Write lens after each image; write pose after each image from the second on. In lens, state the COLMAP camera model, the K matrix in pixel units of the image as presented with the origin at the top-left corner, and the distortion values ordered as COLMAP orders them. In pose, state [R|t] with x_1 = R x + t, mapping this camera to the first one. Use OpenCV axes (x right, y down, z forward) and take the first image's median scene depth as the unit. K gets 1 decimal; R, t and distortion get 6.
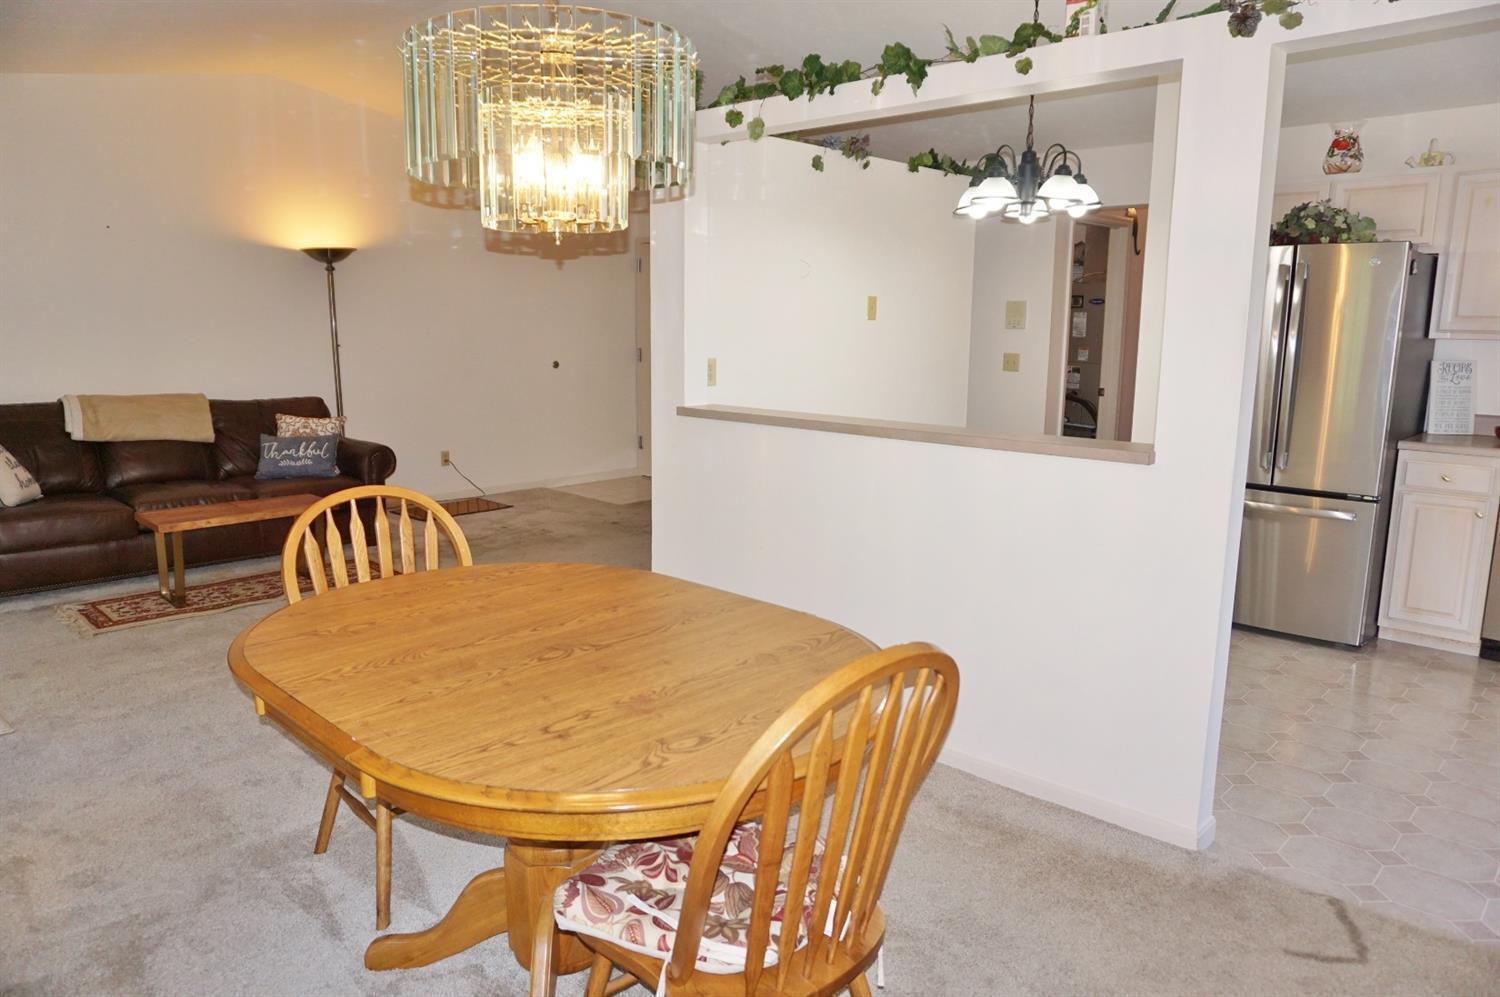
lens RADIAL K [[1002.3, 0, 750.0], [0, 1002.3, 498.5], [0, 0, 1]] dist [-0.025866, 0.000080]
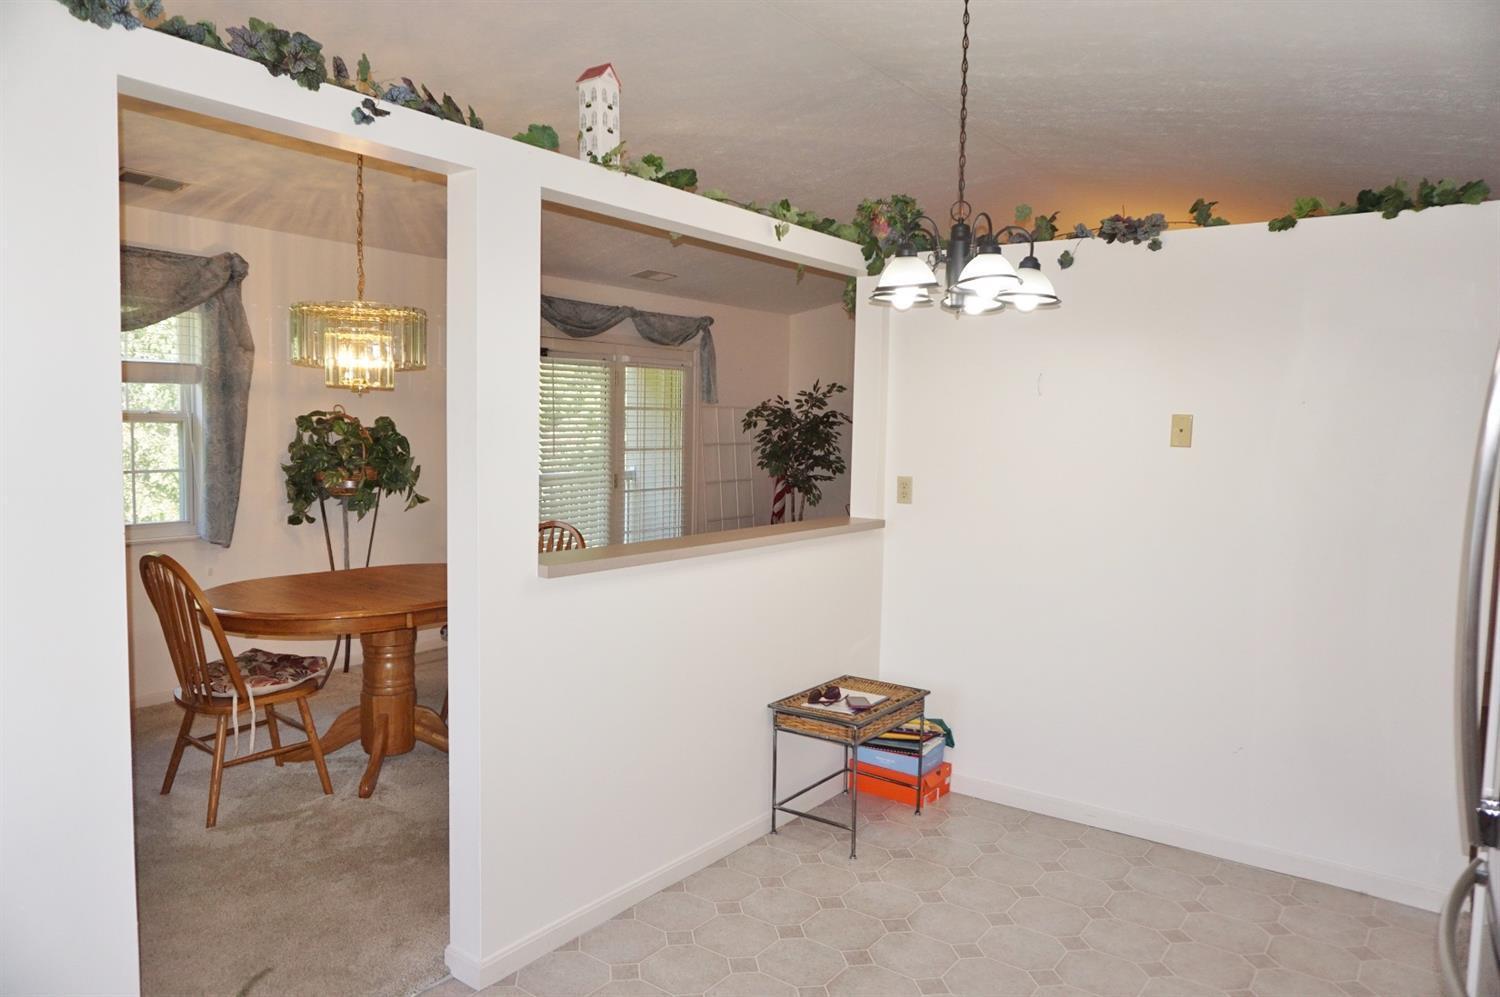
lens RADIAL K [[1002.3, 0, 750.0], [0, 1002.3, 498.5], [0, 0, 1]] dist [-0.025866, 0.000080]
pose [[0.145412, 0.069530, -0.986925, 0.840417], [-0.201294, 0.978742, 0.039296, -0.113627], [0.968678, 0.192948, 0.156317, 0.625042]]
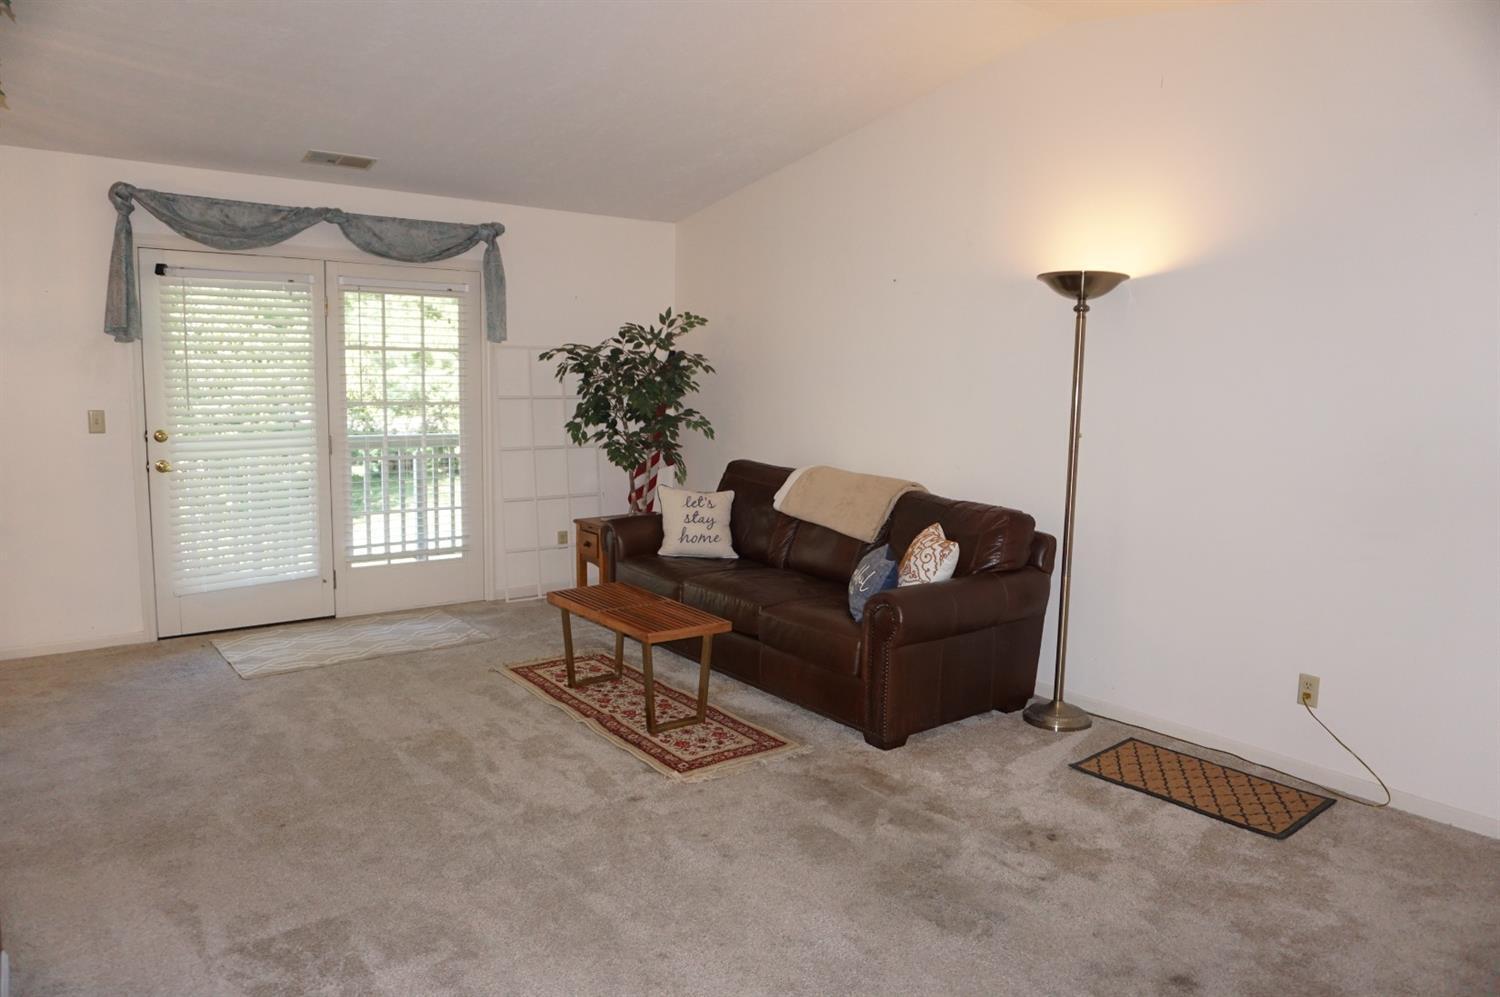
lens RADIAL K [[1002.3, 0, 750.0], [0, 1002.3, 498.5], [0, 0, 1]] dist [-0.025866, 0.000080]
pose [[-0.171645, 0.093401, -0.980721, 0.315965], [-0.200370, 0.971378, 0.127580, -0.227032], [0.964567, 0.218406, -0.148017, 1.342985]]
